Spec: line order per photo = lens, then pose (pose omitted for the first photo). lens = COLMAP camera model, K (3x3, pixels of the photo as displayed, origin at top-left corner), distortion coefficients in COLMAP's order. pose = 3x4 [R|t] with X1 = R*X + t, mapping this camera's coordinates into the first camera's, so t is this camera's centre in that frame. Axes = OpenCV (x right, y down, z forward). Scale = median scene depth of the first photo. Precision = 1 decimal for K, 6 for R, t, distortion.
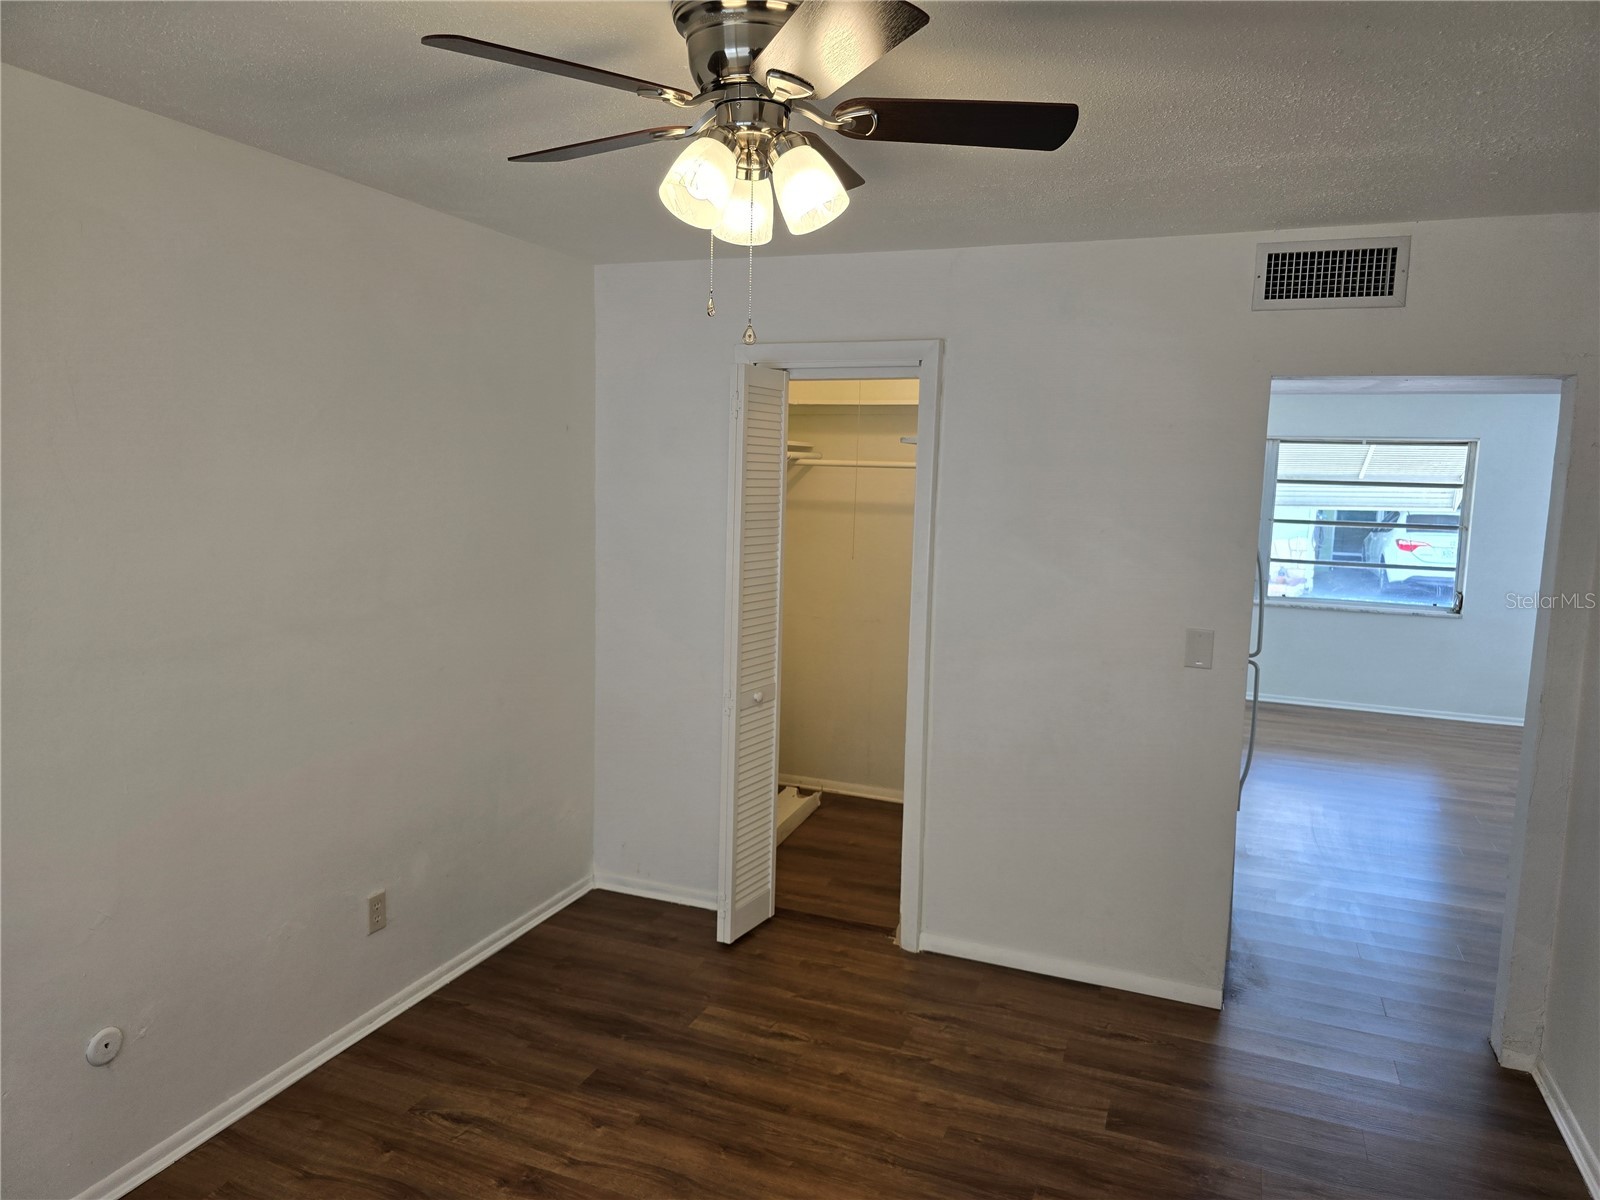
lens RADIAL K [[1095.2, 0, 793.3], [0, 1095.2, 591.7], [0, 0, 1]] dist [0.068439, -0.071445]
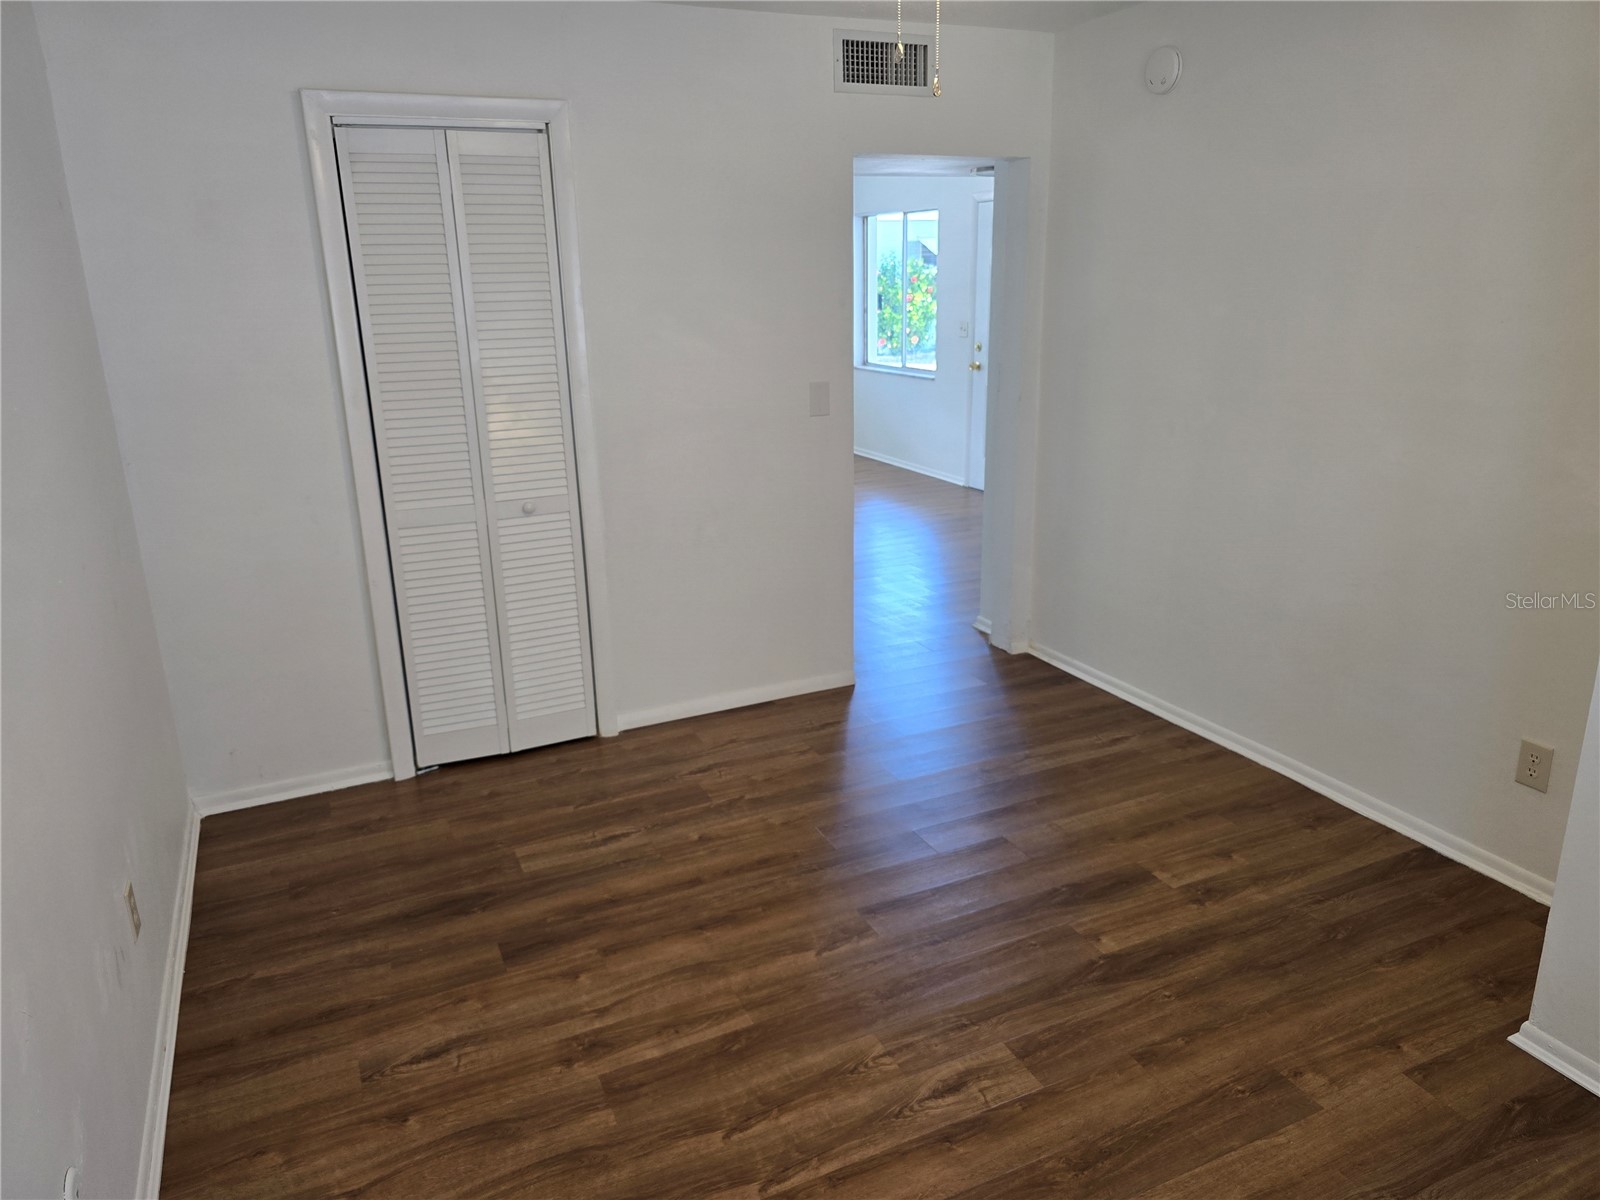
lens RADIAL K [[1088.0, 0, 801.5], [0, 1088.0, 586.5], [0, 0, 1]] dist [0.051063, -0.048823]
pose [[0.676820, -0.247979, 0.693124, -0.541719], [0.123206, 0.966432, 0.225452, -0.020067], [-0.725765, -0.067194, 0.684653, 0.223499]]
